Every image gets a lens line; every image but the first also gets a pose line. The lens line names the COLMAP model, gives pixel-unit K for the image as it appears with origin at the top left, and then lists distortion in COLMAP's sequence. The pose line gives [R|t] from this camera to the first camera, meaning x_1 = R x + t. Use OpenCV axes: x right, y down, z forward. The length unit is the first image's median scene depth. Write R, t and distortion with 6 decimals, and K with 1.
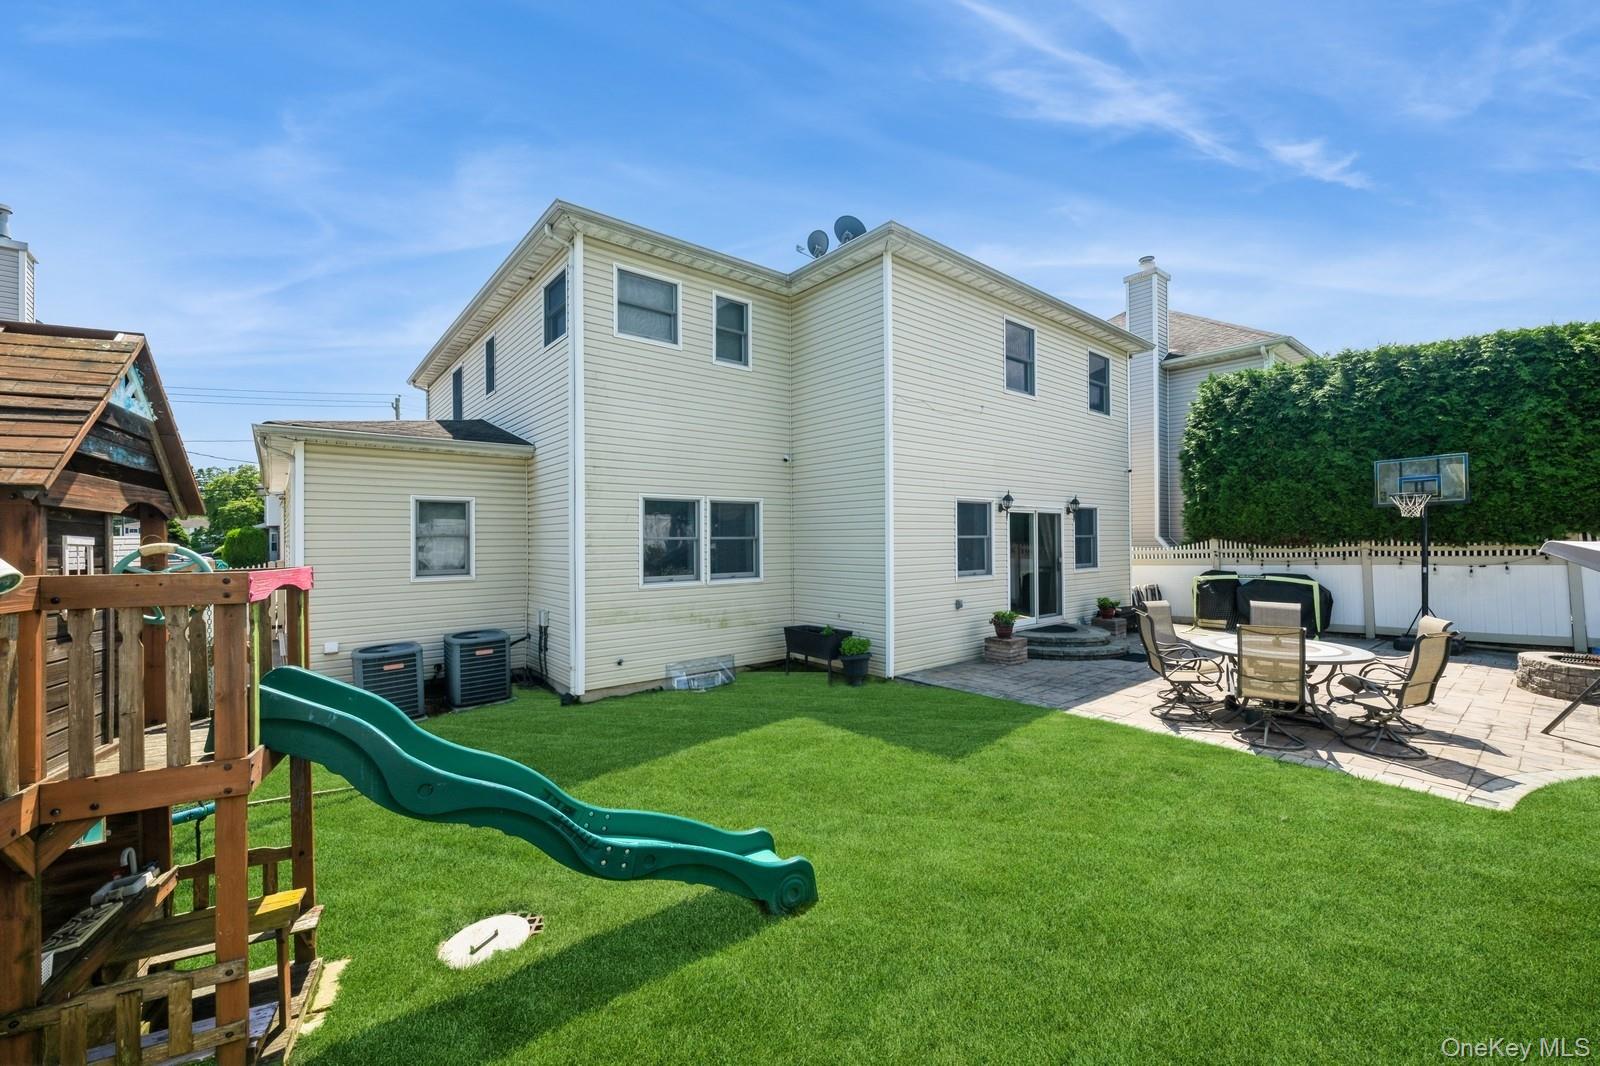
lens RADIAL K [[638.4, 0, 805.8], [0, 638.4, 541.1], [0, 0, 1]] dist [0.000045, 0.000456]
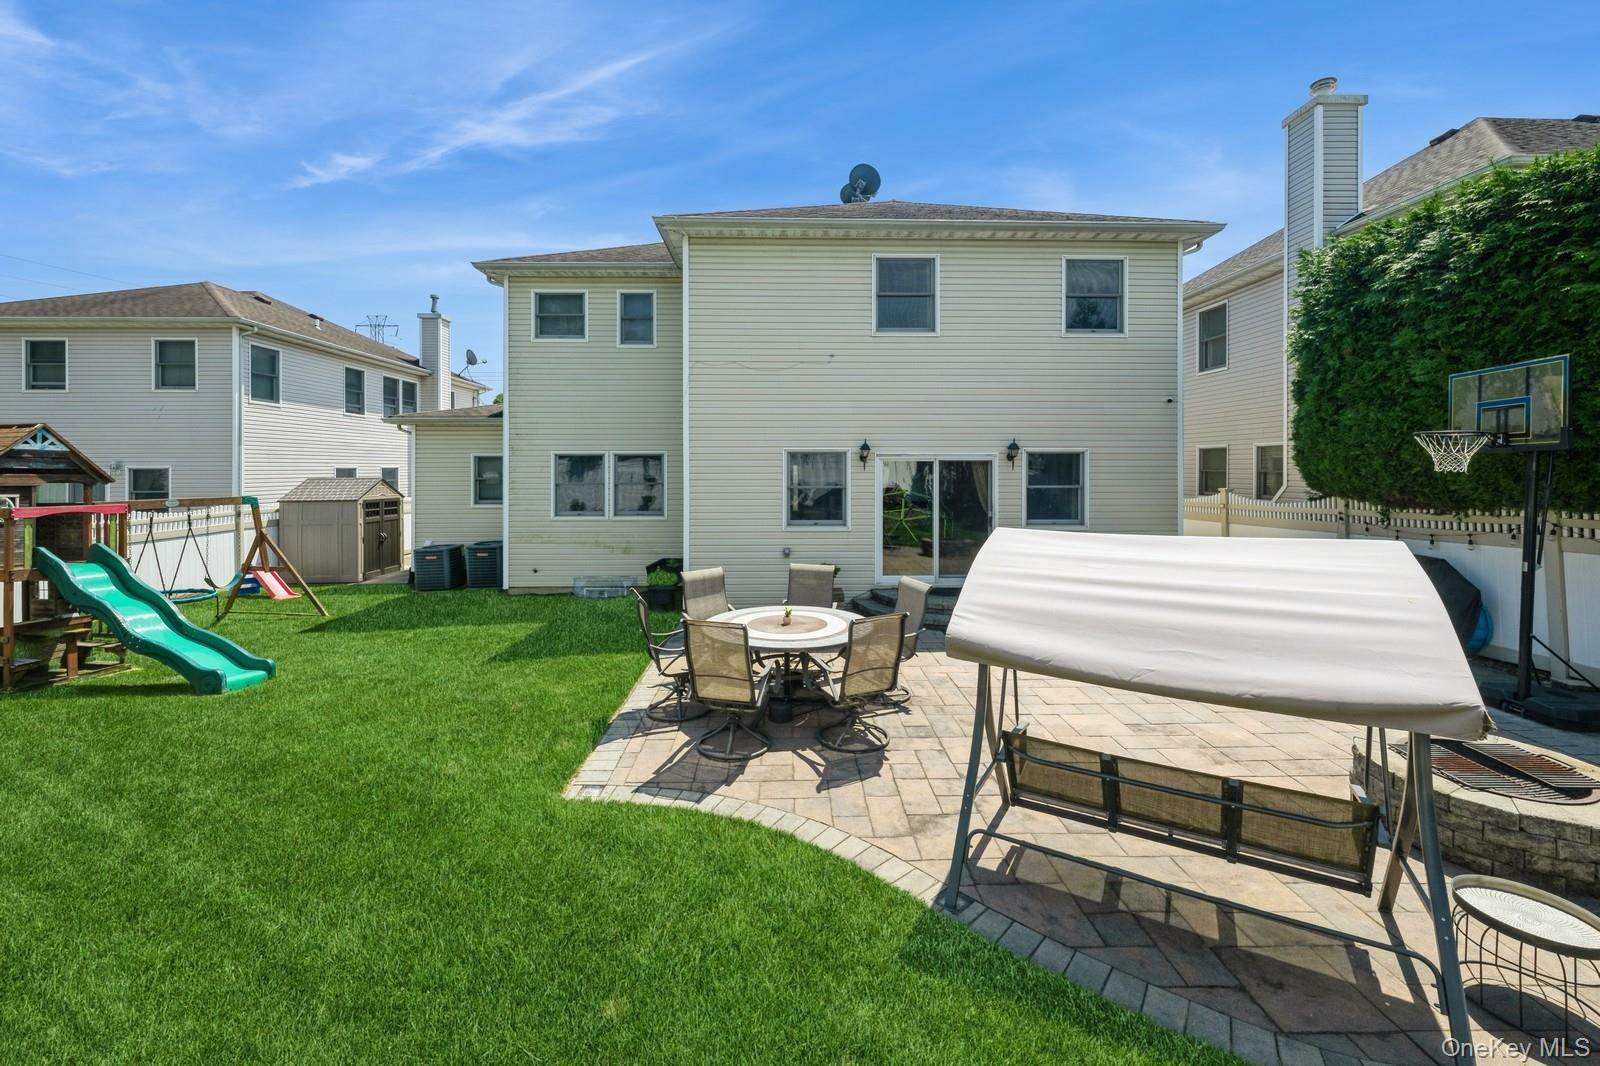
lens RADIAL K [[638.6, 0, 805.5], [0, 638.6, 469.1], [0, 0, 1]] dist [0.001622, 0.000580]
pose [[0.795566, 0.009958, -0.605785, 0.886346], [-0.009268, 0.999948, 0.004266, -0.040190], [0.605796, 0.002221, 0.795617, 0.198394]]
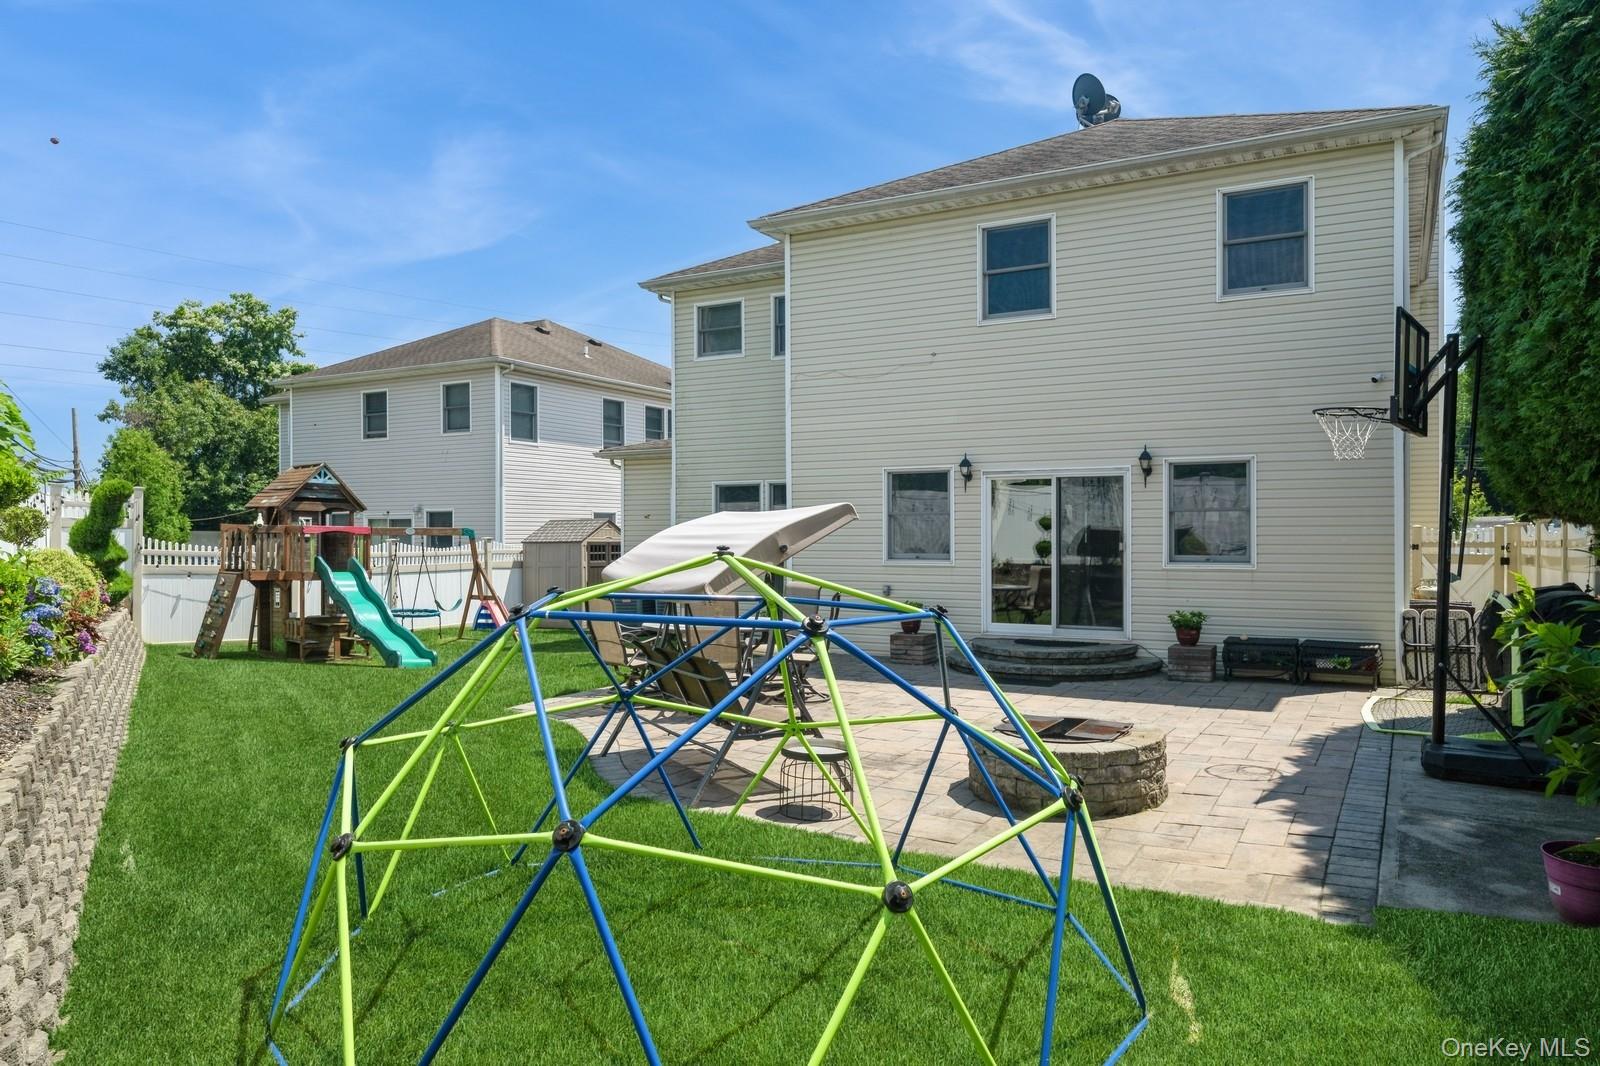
lens RADIAL K [[1097.4, 0, 799.8], [0, 1097.4, 539.0], [0, 0, 1]] dist [0.002496, -0.000324]
pose [[0.353842, 0.015730, -0.935173, 1.600842], [-0.007535, 0.999874, 0.013968, 0.007912], [0.935275, 0.002104, 0.353916, 0.357952]]
